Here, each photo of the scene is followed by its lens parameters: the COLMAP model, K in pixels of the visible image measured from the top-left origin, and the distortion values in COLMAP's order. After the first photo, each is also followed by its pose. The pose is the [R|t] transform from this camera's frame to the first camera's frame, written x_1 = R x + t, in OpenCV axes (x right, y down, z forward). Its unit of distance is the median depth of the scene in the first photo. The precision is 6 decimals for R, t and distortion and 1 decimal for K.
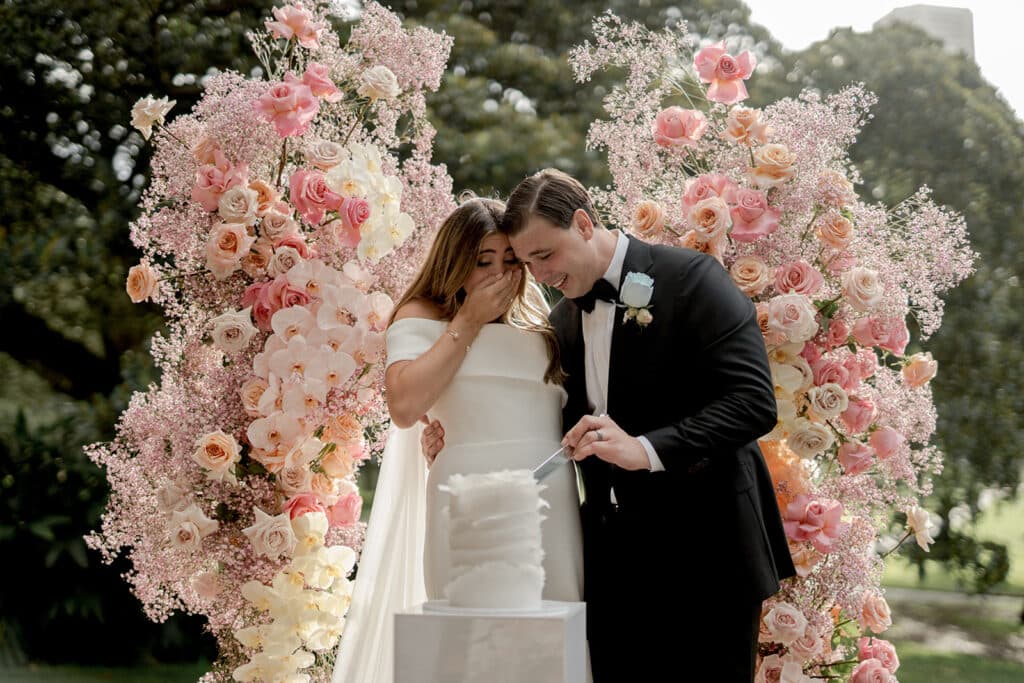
lens RADIAL K [[1468.5, 0, 512.0], [0, 1468.5, 341.5], [0, 0, 1]] dist [0.018382, 0.087224]
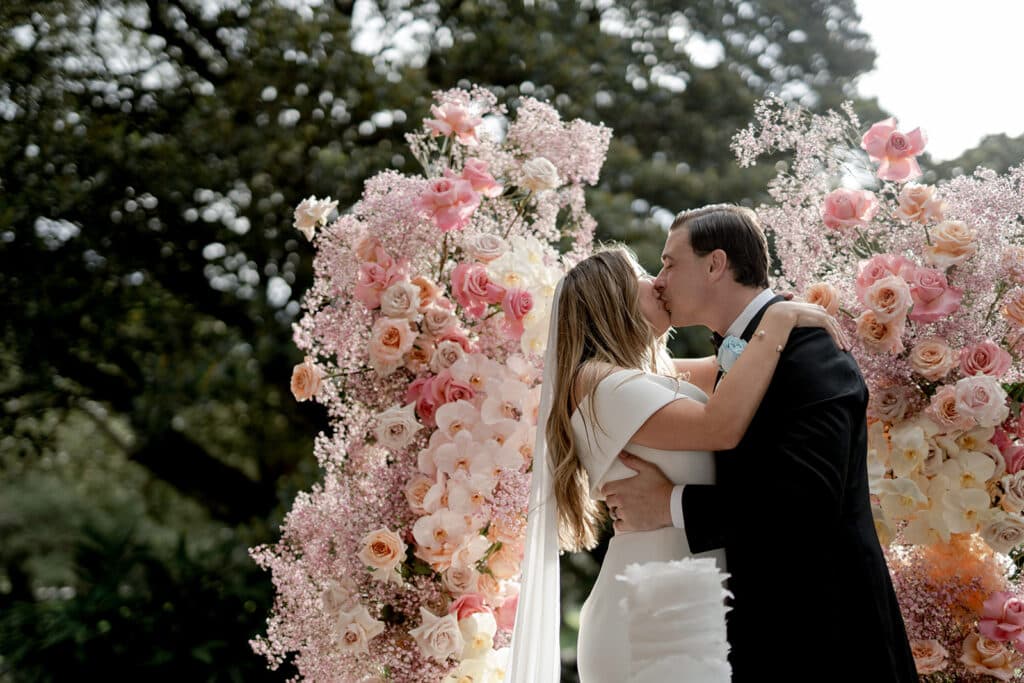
lens RADIAL K [[1468.5, 0, 512.0], [0, 1468.5, 341.5], [0, 0, 1]] dist [0.018382, 0.087224]
pose [[0.994785, -0.026498, -0.098492, -0.013963], [0.018199, 0.996281, -0.084220, 0.018866], [0.100358, 0.081988, 0.991568, 0.025598]]
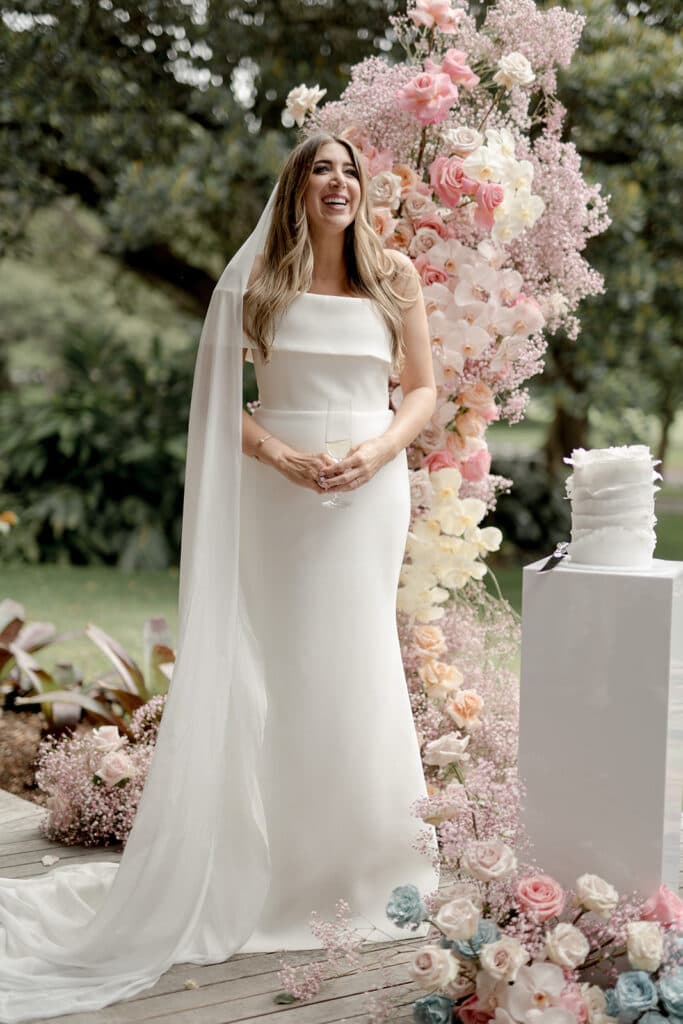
lens RADIAL K [[1468.5, 0, 341.5], [0, 1468.5, 512.0], [0, 0, 1]] dist [0.018382, 0.087224]
pose [[0.981918, 0.030641, -0.186810, -0.003959], [0.001383, 0.985626, 0.168933, -0.040045], [0.189301, -0.166137, 0.967762, -0.109123]]
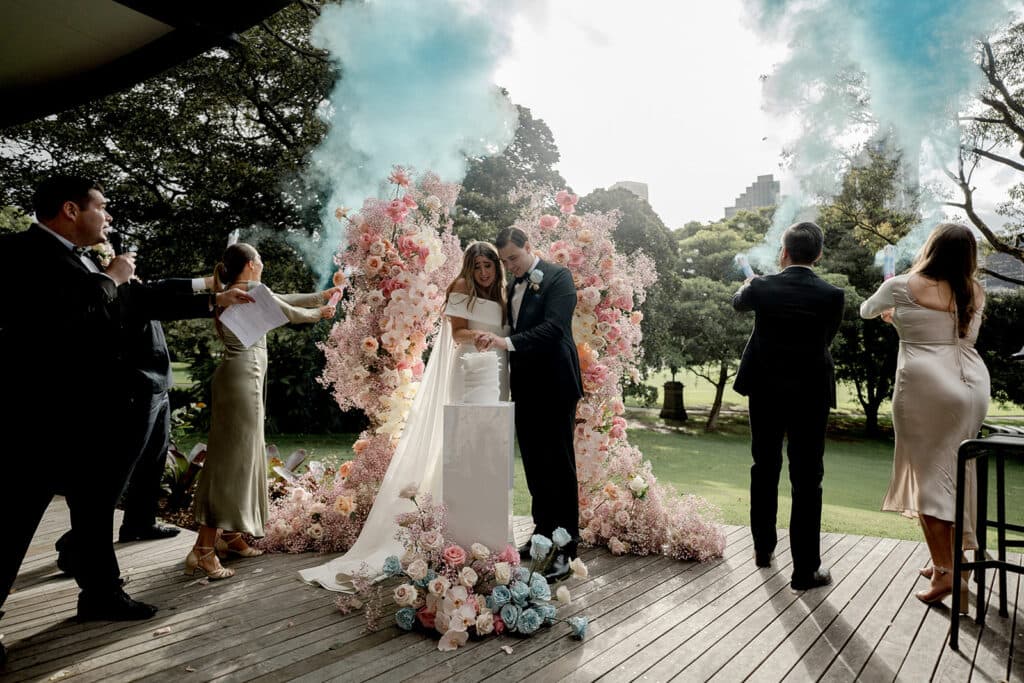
lens RADIAL K [[572.1, 0, 512.0], [0, 572.1, 341.5], [0, 0, 1]] dist [-0.022080, 0.000411]
pose [[0.997004, 0.009024, 0.076822, -0.027087], [-0.013179, 0.998467, 0.053751, 0.010869], [-0.076219, -0.054603, 0.995595, -0.012867]]
